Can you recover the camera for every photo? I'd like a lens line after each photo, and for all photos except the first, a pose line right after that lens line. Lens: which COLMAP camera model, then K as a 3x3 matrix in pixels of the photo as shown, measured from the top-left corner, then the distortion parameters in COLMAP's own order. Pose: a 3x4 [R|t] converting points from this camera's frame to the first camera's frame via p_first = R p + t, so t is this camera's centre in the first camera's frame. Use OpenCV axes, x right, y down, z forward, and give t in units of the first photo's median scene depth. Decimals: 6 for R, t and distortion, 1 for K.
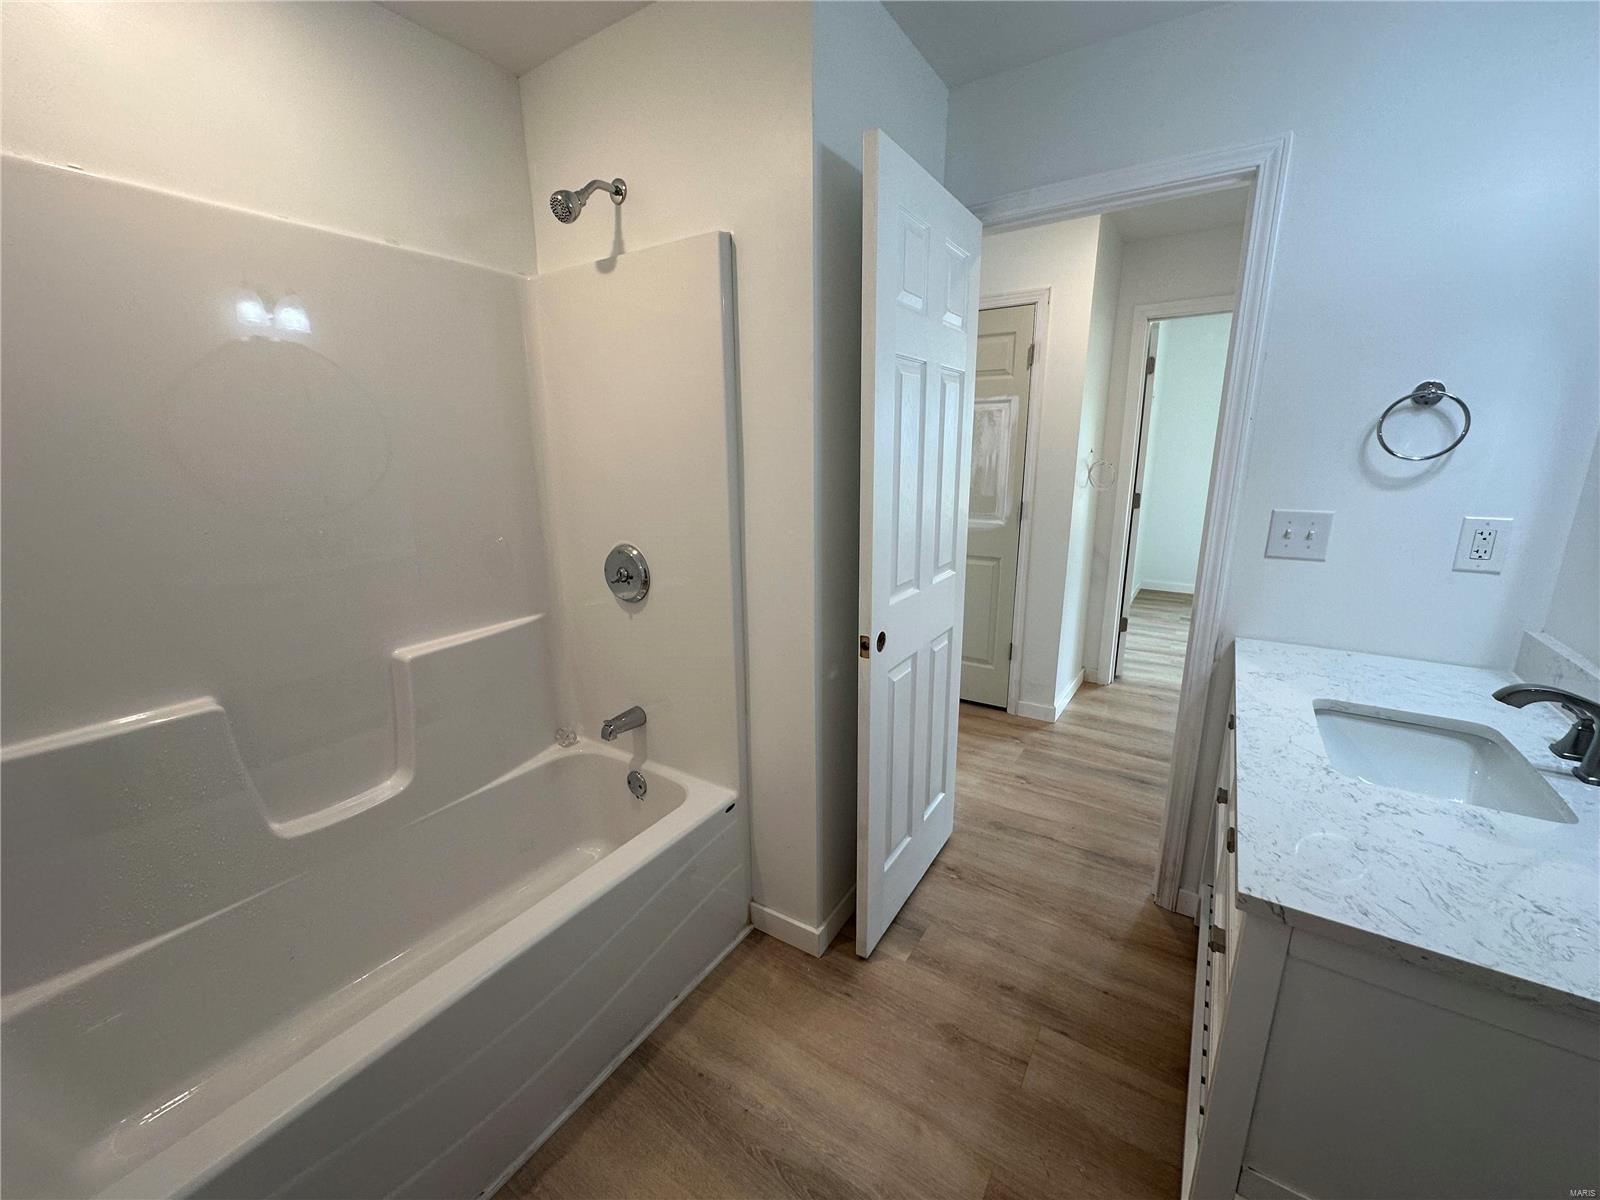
lens RADIAL K [[640.8, 0, 800.0], [0, 640.8, 600.0], [0, 0, 1]] dist [0.000897, 0.000377]
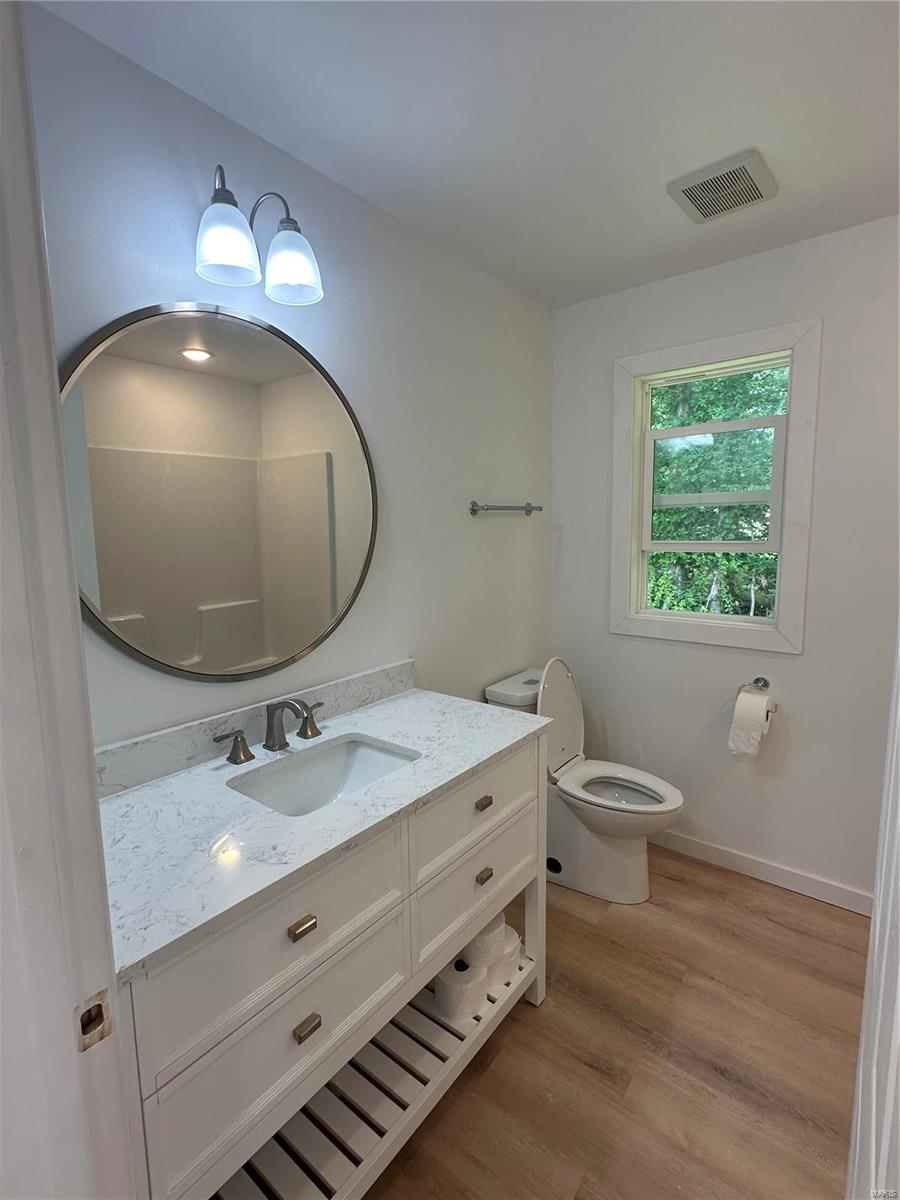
lens RADIAL K [[564.2, 0, 450.0], [0, 564.2, 600.0], [0, 0, 1]] dist [-0.000861, -0.000270]
pose [[-0.995445, 0.012175, 0.094554, 0.495115], [0.045717, 0.931294, 0.361387, -0.424809], [-0.083657, 0.364064, -0.927609, 1.616323]]
